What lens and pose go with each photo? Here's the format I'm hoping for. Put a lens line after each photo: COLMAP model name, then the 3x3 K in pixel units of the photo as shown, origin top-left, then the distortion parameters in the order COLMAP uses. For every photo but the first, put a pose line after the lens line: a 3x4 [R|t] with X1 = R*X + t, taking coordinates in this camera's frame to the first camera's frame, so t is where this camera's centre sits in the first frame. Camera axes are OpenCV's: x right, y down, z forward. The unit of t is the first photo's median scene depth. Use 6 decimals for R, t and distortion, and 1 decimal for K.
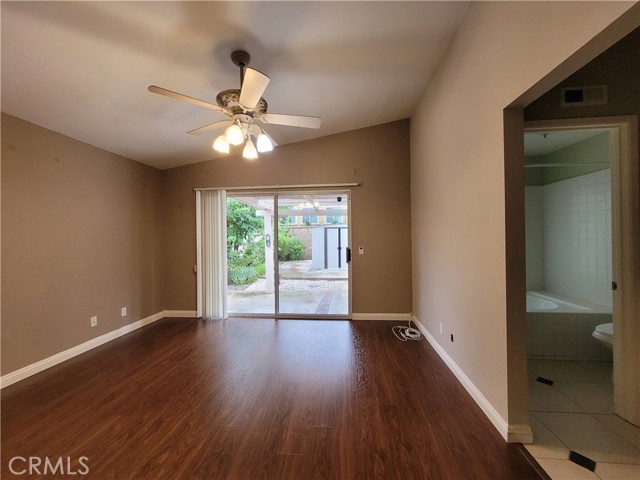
lens RADIAL K [[251.4, 0, 320.8], [0, 251.4, 236.2], [0, 0, 1]] dist [-0.001063, 0.000549]
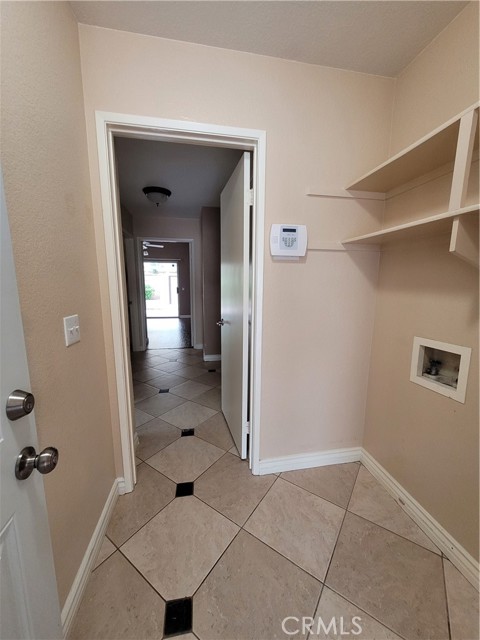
lens RADIAL K [[251.4, 0, 240.5], [0, 251.4, 320.8], [0, 0, 1]] dist [-0.001063, 0.000549]
pose [[0.961432, -0.034049, 0.272926, 0.024833], [-0.008083, 0.988381, 0.151780, -0.003924], [-0.274923, -0.148132, 0.949986, -1.477891]]
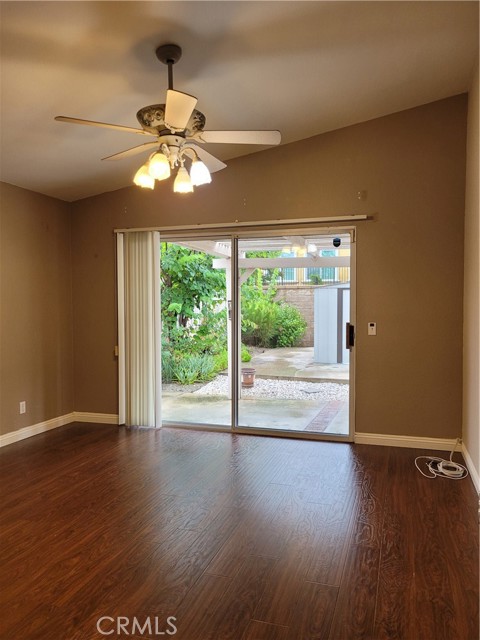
lens RADIAL K [[483.8, 0, 240.0], [0, 483.8, 321.5], [0, 0, 1]] dist [0.043462, -0.012655]
pose [[0.974783, 0.016589, -0.222537, 0.115878], [-0.008274, 0.999234, 0.038245, -0.000996], [0.223001, -0.035439, 0.974174, -0.194347]]
